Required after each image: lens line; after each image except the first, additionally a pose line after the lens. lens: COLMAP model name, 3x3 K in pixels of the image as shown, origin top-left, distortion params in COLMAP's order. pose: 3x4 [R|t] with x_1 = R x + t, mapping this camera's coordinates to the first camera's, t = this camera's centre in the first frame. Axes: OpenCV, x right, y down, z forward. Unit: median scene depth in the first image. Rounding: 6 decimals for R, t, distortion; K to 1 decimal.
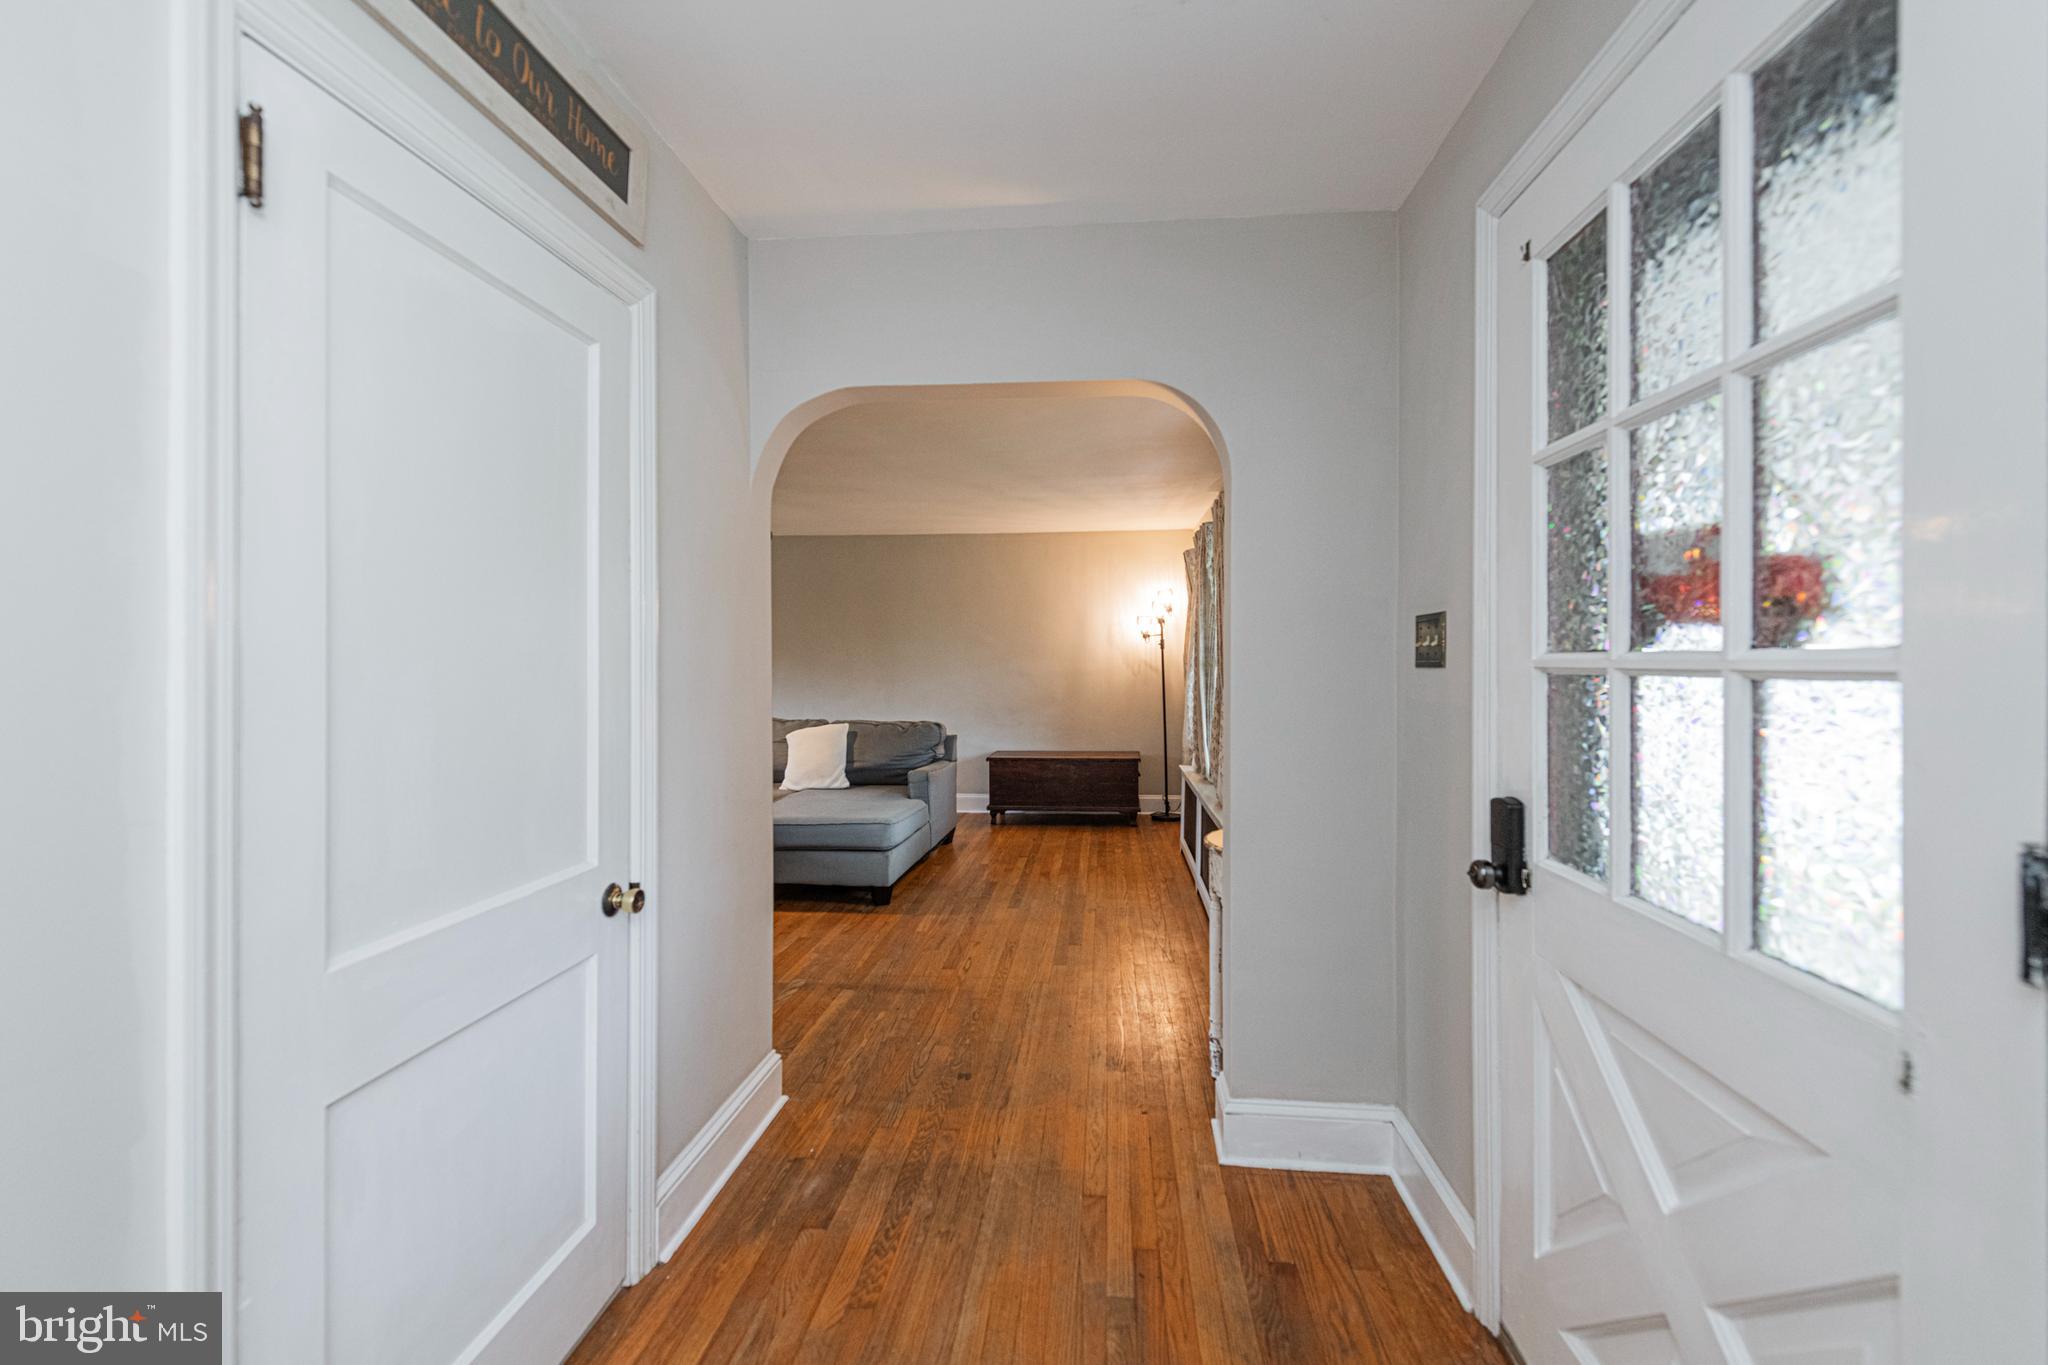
lens RADIAL K [[815.6, 0, 1013.2], [0, 815.6, 662.0], [0, 0, 1]] dist [0.017345, -0.007343]
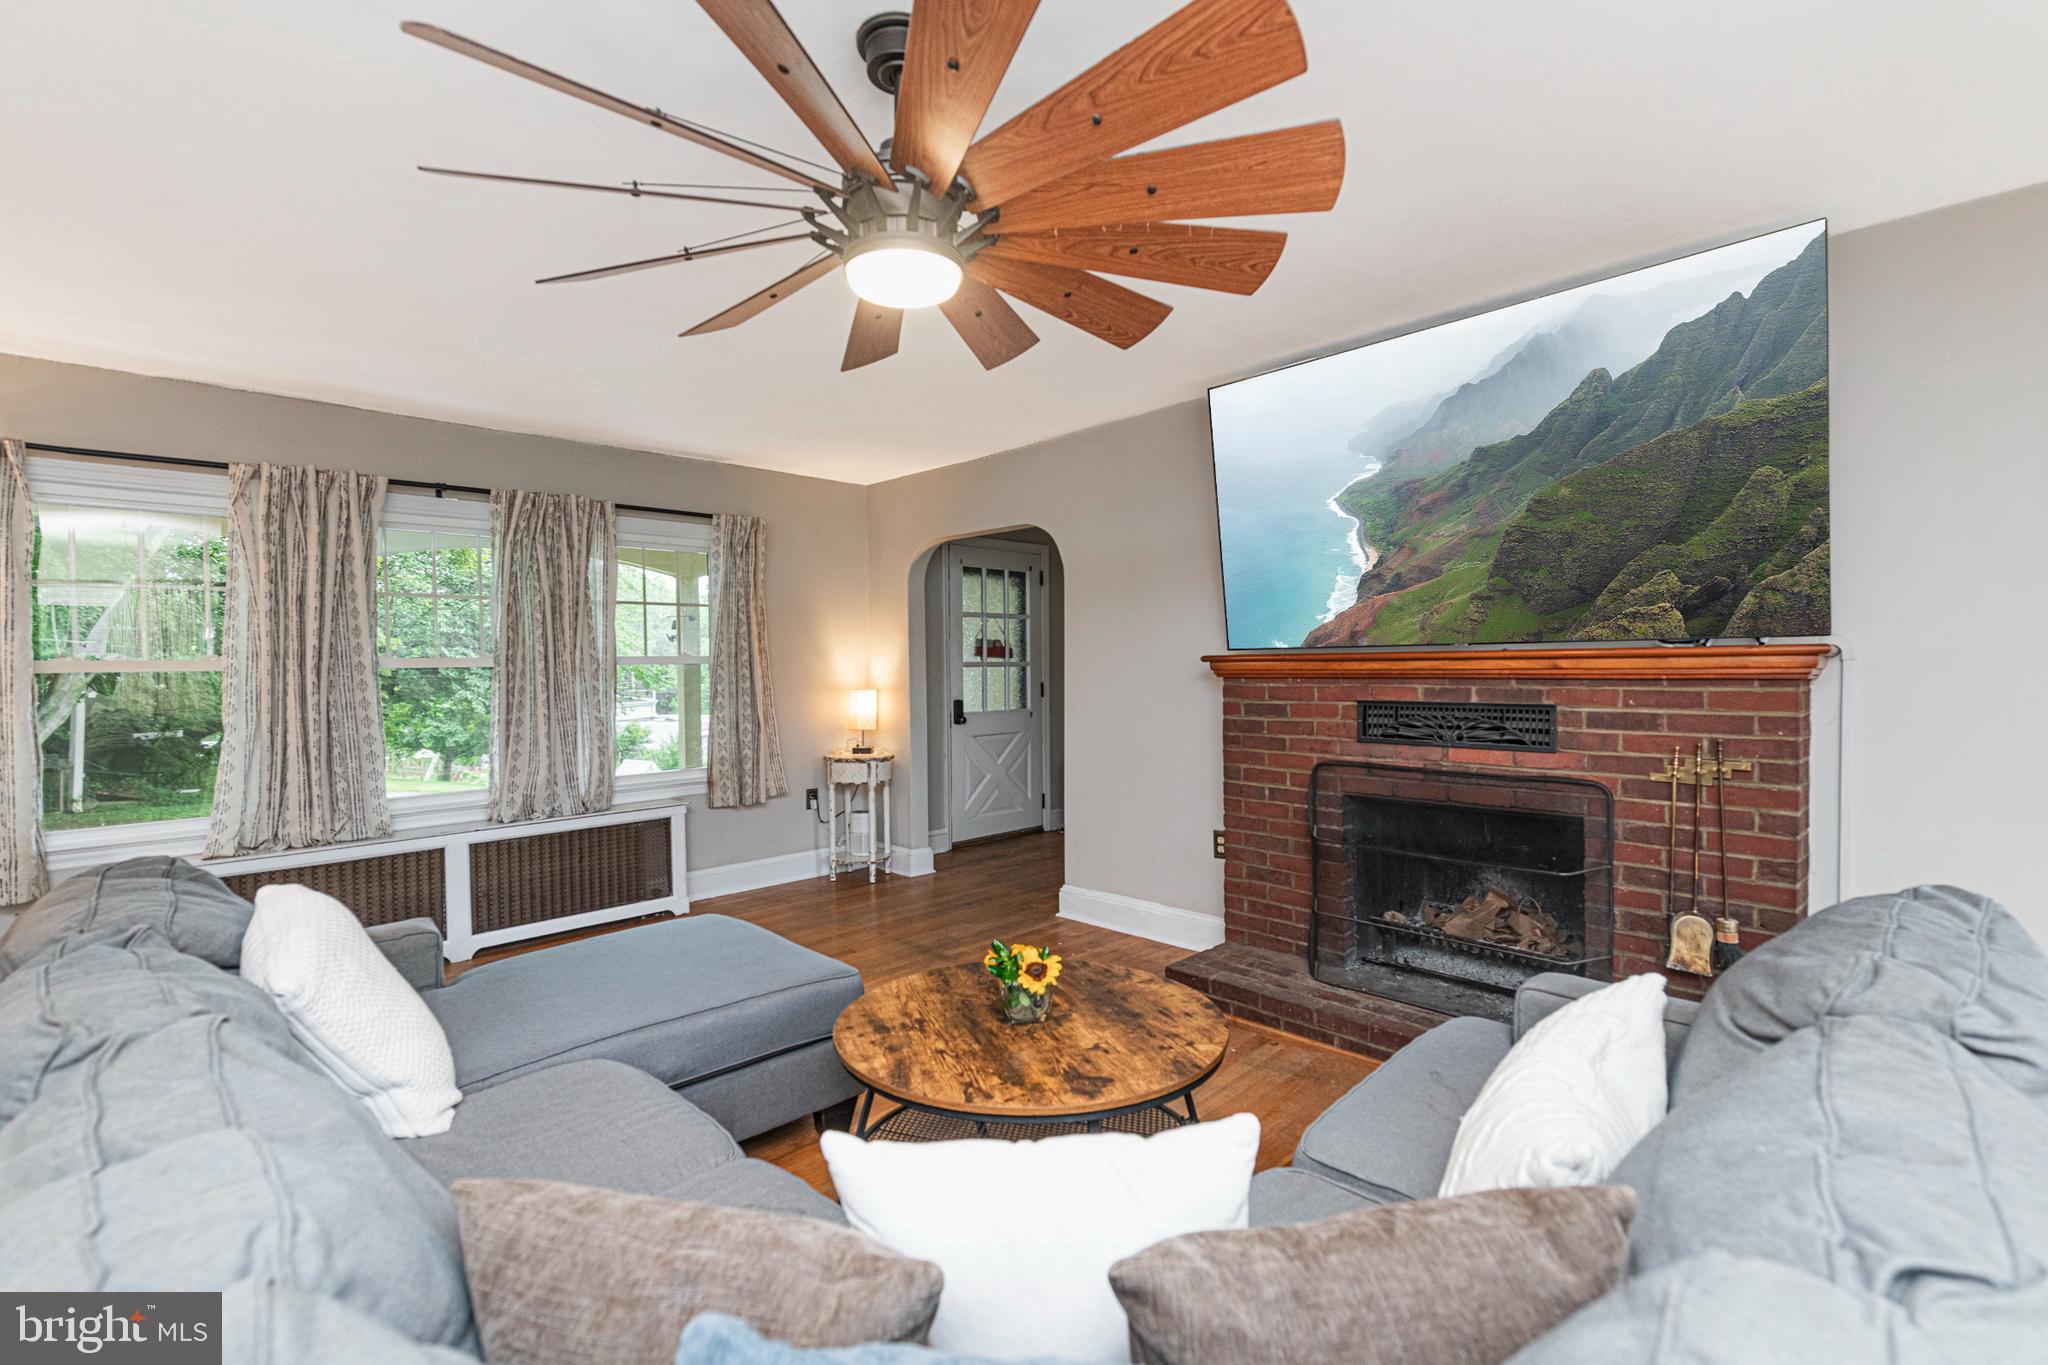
lens RADIAL K [[902.3, 0, 1030.6], [0, 902.3, 681.4], [0, 0, 1]] dist [0.011746, -0.000435]
pose [[-0.783607, 0.006348, 0.621224, -0.928800], [0.015850, 0.999827, 0.009776, 0.009666], [-0.621054, 0.017507, -0.783572, 1.643485]]
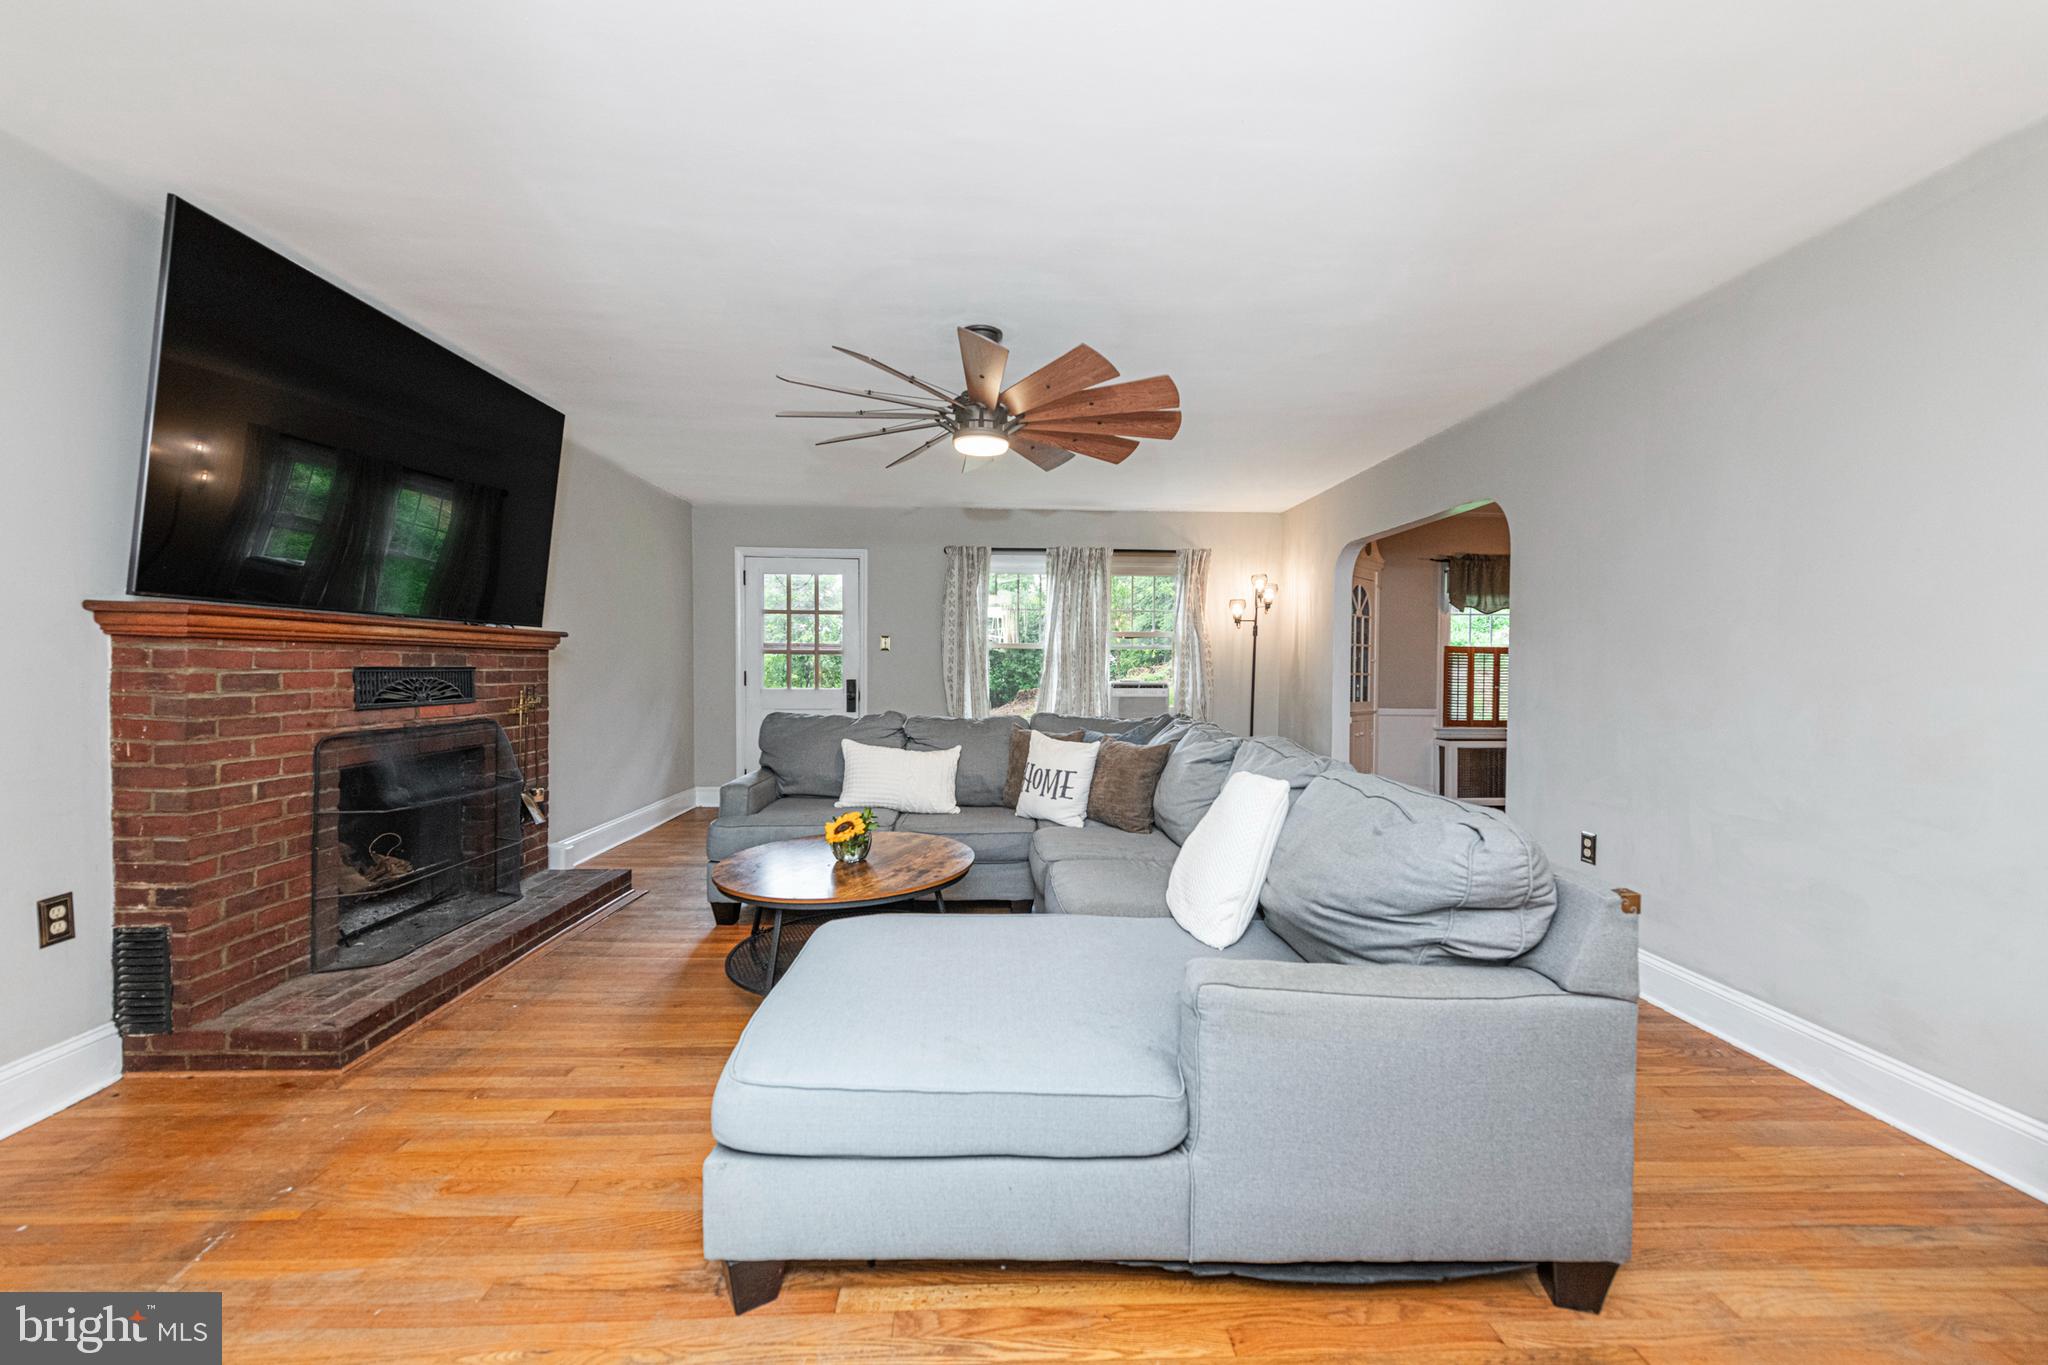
lens RADIAL K [[800.4, 0, 1025.4], [0, 800.4, 687.0], [0, 0, 1]] dist [0.026240, -0.008800]
pose [[0.156844, 0.036488, -0.986949, 0.222245], [-0.009533, 0.999327, 0.035431, 0.027910], [0.987577, 0.003851, 0.157087, 1.247400]]
